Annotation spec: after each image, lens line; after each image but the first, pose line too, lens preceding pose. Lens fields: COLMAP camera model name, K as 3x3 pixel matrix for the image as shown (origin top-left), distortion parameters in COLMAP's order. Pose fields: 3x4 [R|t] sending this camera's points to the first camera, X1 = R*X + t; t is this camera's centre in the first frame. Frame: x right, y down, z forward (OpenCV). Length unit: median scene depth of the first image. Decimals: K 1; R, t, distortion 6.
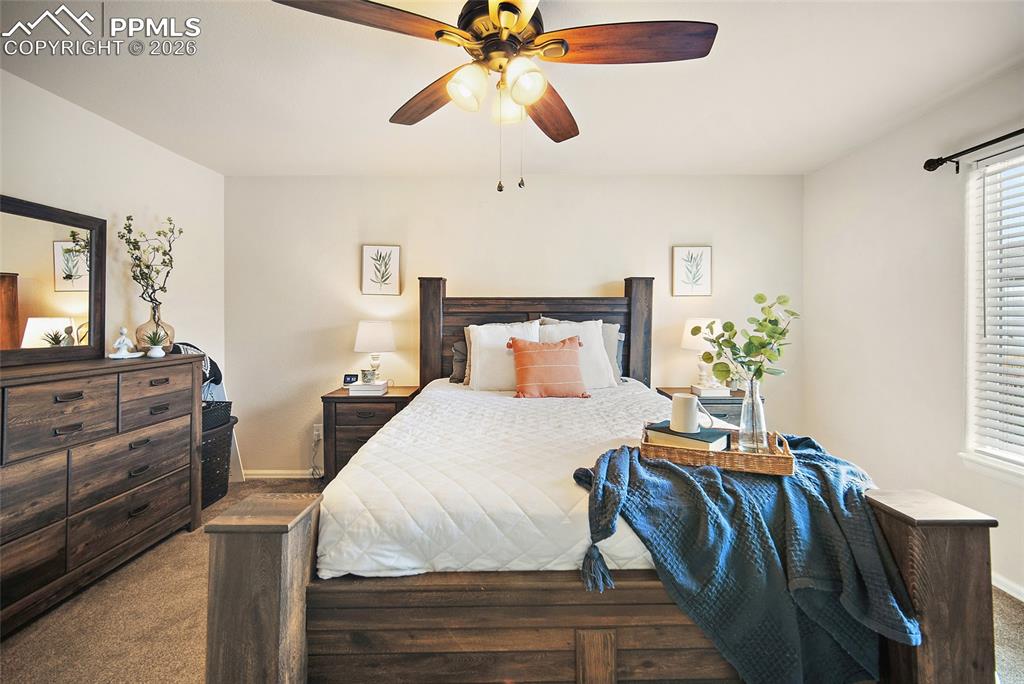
lens RADIAL K [[405.0, 0, 525.0], [0, 405.0, 320.8], [0, 0, 1]] dist [-0.006559, 0.001350]
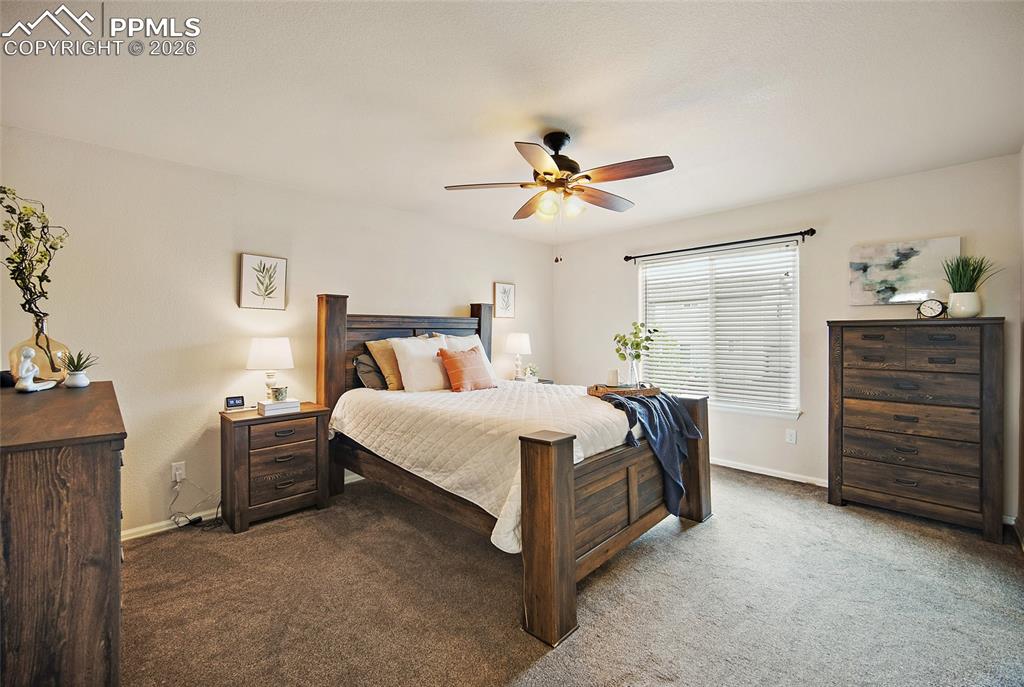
lens RADIAL K [[405.0, 0, 507.6], [0, 405.0, 337.0], [0, 0, 1]] dist [-0.006559, 0.001350]
pose [[0.729623, -0.009941, 0.683777, -0.626998], [0.007739, 0.999950, 0.006280, -0.001136], [-0.683806, 0.000709, 0.729664, -0.070900]]
